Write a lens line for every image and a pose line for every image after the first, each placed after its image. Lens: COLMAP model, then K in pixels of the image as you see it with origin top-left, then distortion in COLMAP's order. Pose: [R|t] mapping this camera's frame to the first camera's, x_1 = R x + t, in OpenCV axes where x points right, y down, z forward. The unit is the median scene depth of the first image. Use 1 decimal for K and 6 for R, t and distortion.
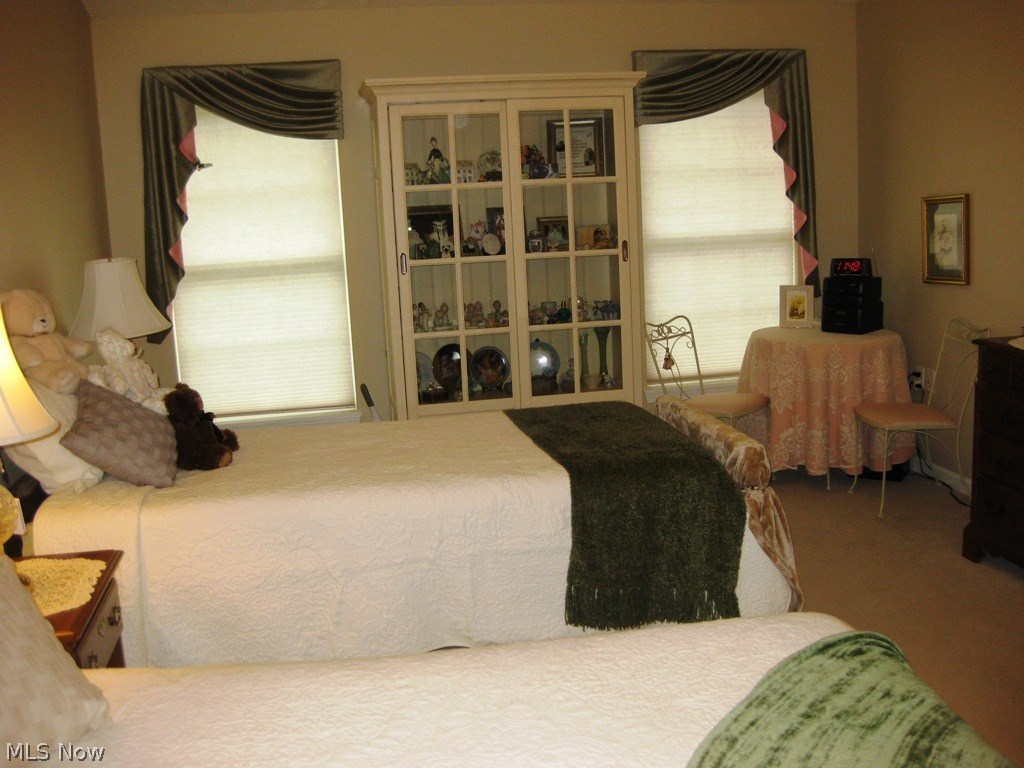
lens RADIAL K [[1049.0, 0, 512.0], [0, 1049.0, 384.0], [0, 0, 1]] dist [-0.132987, 0.025729]
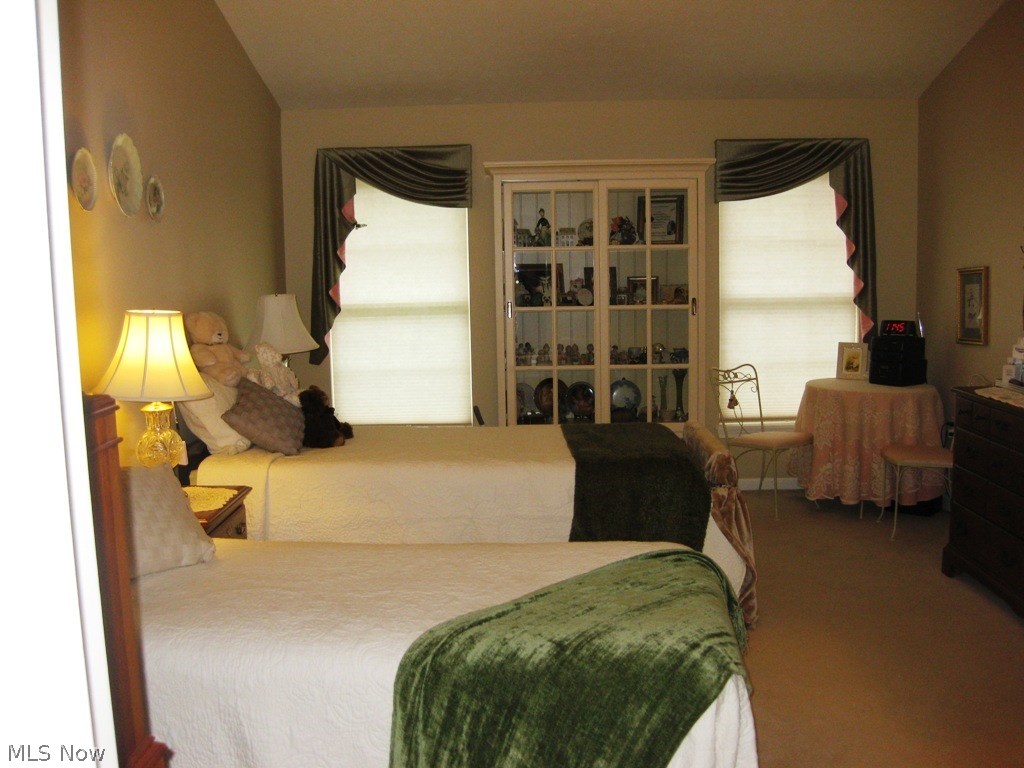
lens RADIAL K [[1049.0, 0, 512.0], [0, 1049.0, 384.0], [0, 0, 1]] dist [-0.132987, 0.025729]
pose [[0.980550, 0.051272, -0.189454, 0.135608], [-0.061785, 0.996836, -0.050003, 0.034160], [0.186291, 0.060736, 0.980616, -0.208252]]
